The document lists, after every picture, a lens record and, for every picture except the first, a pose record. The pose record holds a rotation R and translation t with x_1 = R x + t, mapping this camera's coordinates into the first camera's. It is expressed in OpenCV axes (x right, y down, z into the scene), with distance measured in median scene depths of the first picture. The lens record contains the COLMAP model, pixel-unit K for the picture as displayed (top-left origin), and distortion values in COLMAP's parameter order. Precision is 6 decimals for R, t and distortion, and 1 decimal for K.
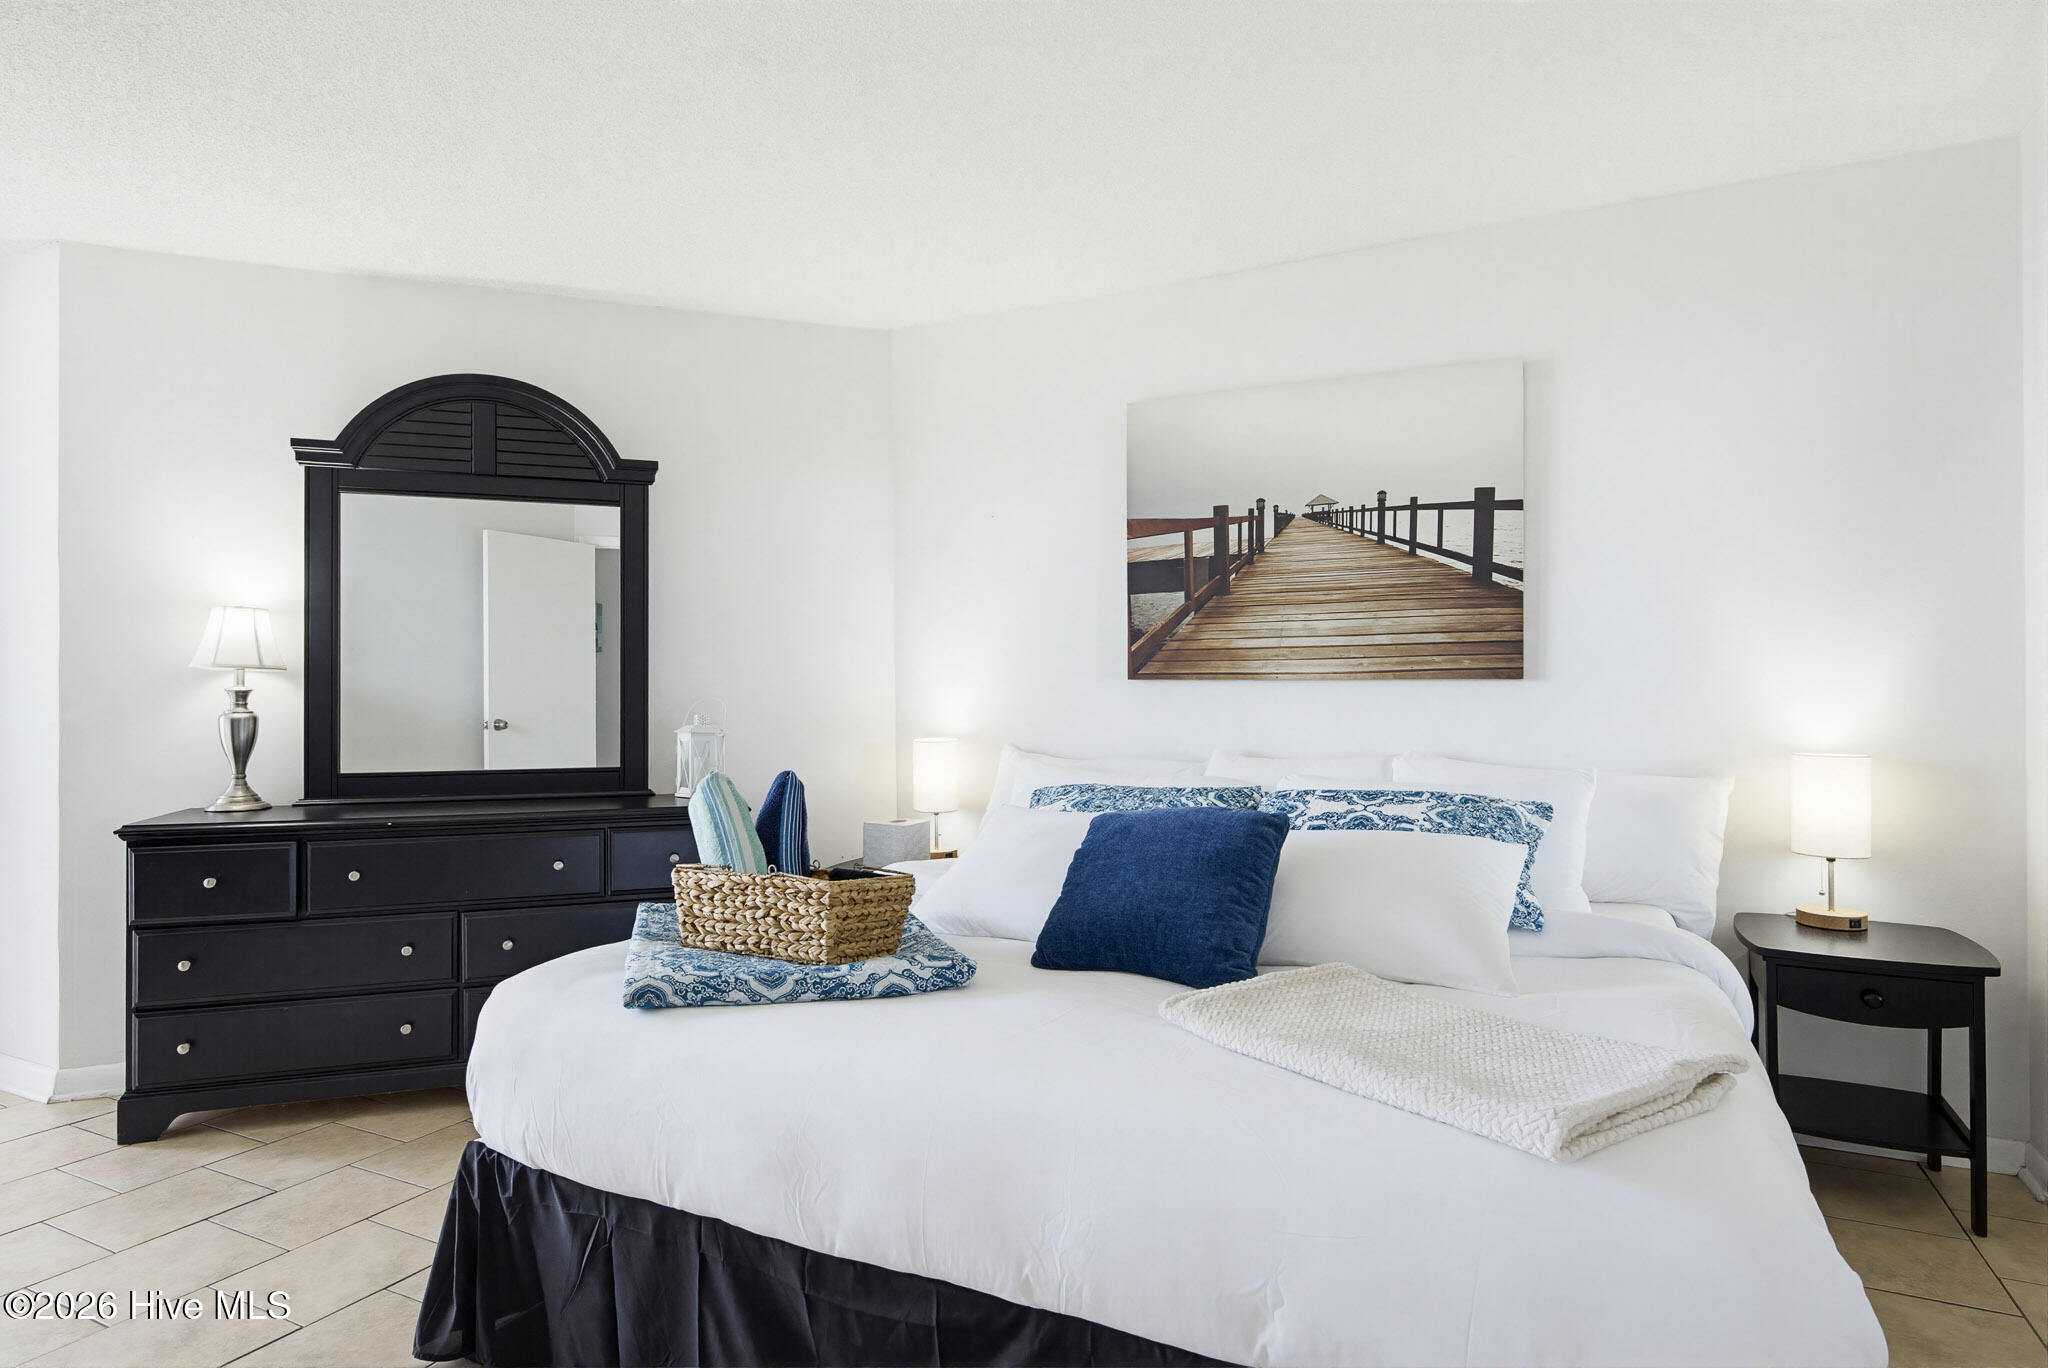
lens RADIAL K [[1108.5, 0, 1024.0], [0, 1108.5, 684.0], [0, 0, 1]] dist [0.013503, -0.002842]
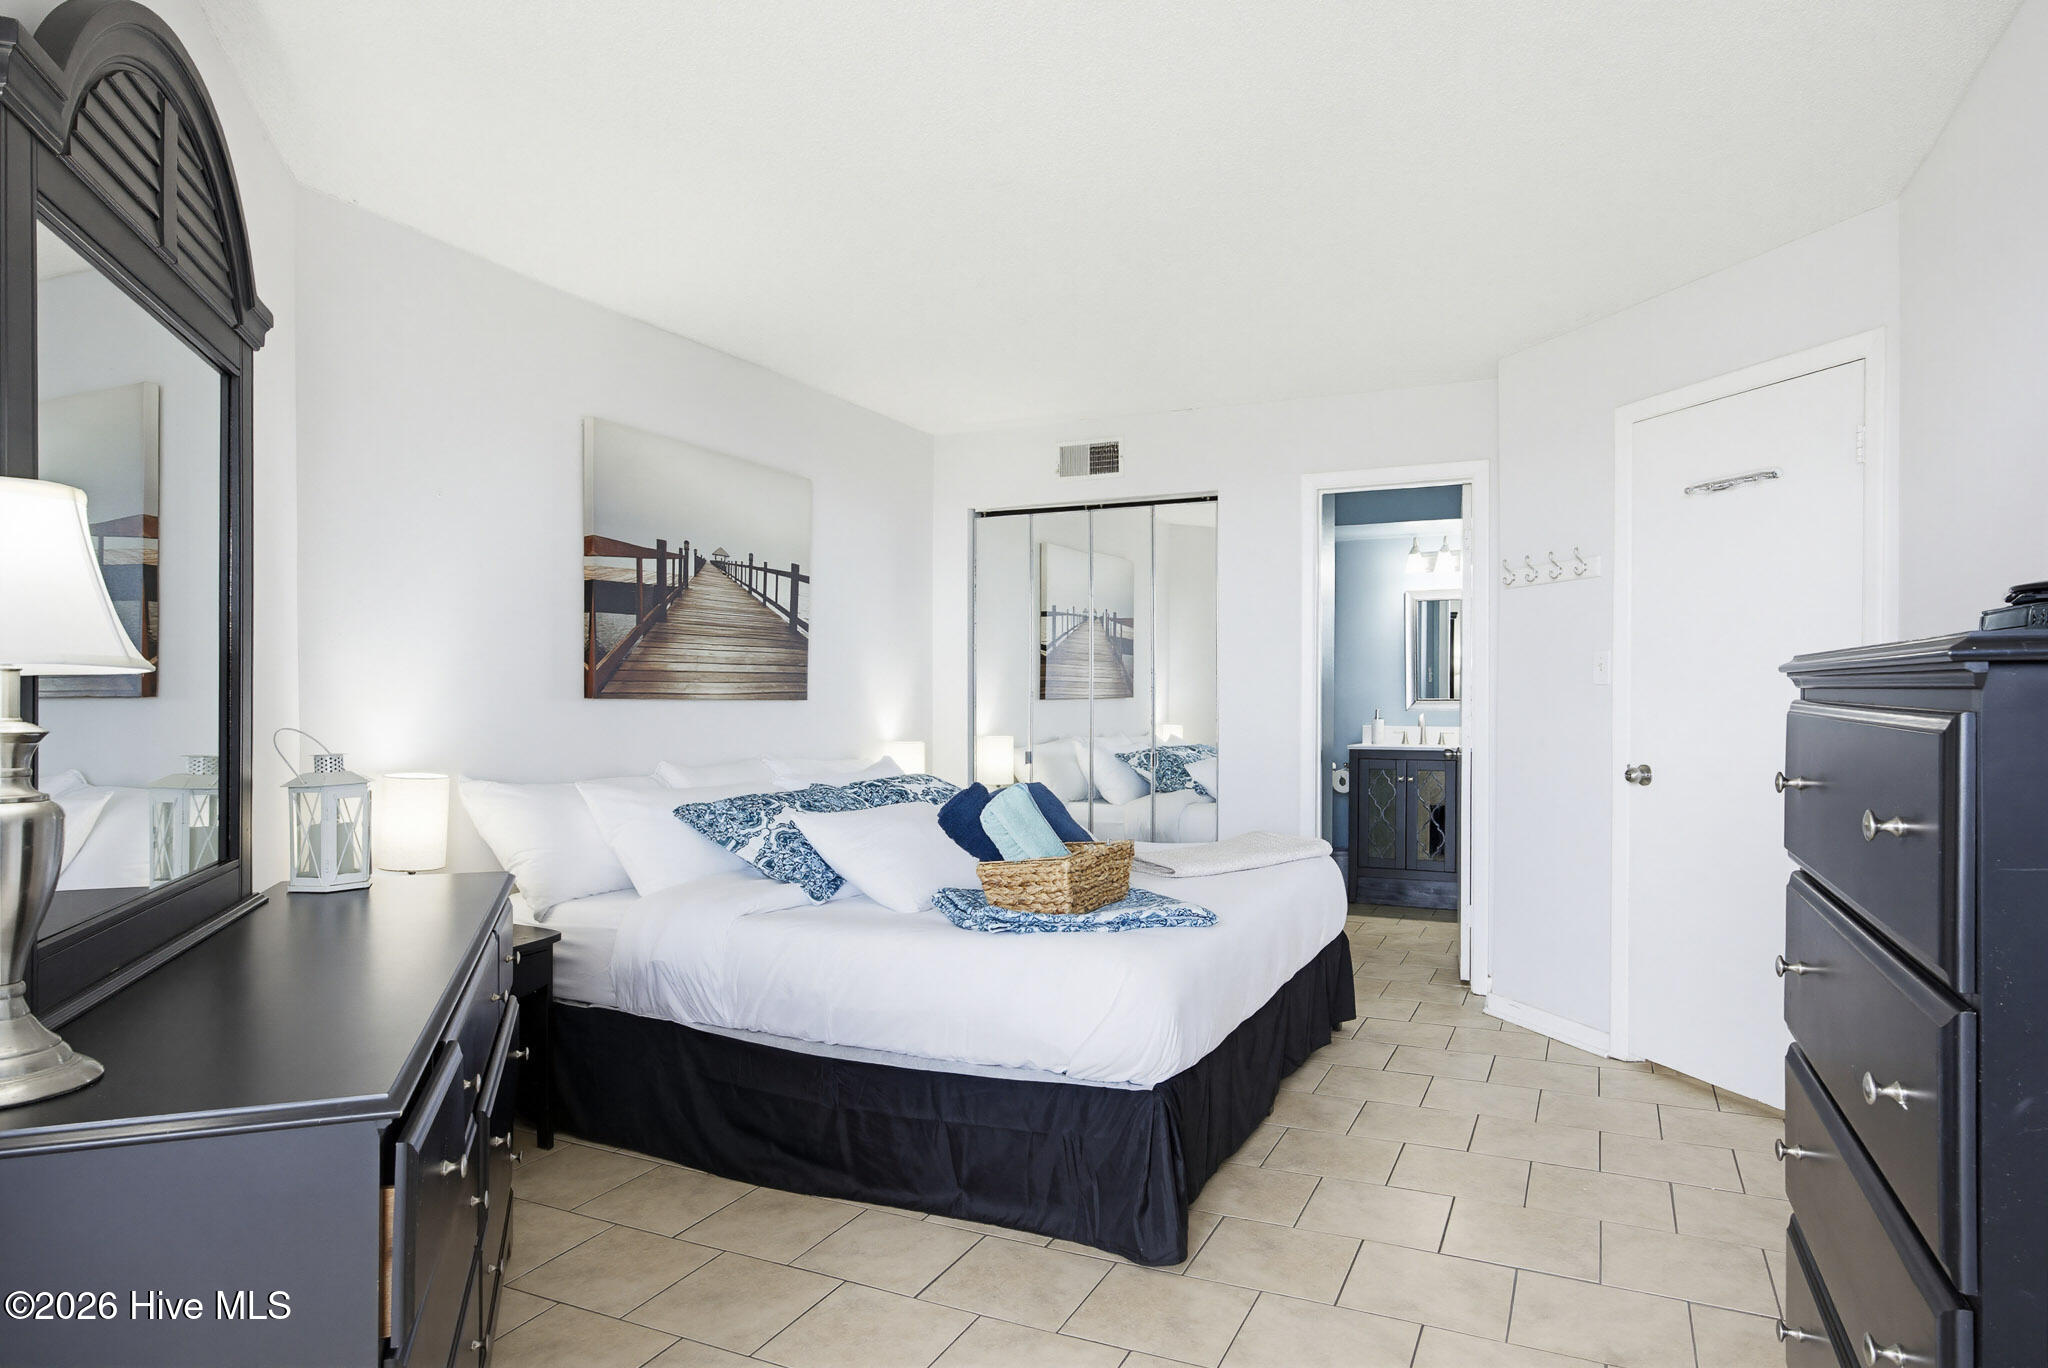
lens RADIAL K [[1205.7, 0, 1045.5], [0, 1205.7, 703.9], [0, 0, 1]] dist [-0.037030, 0.132524]
pose [[-0.035640, -0.006712, 0.999342, -1.079887], [-0.008468, 0.999944, 0.006414, -0.010749], [-0.999329, -0.008233, -0.035695, 0.702166]]
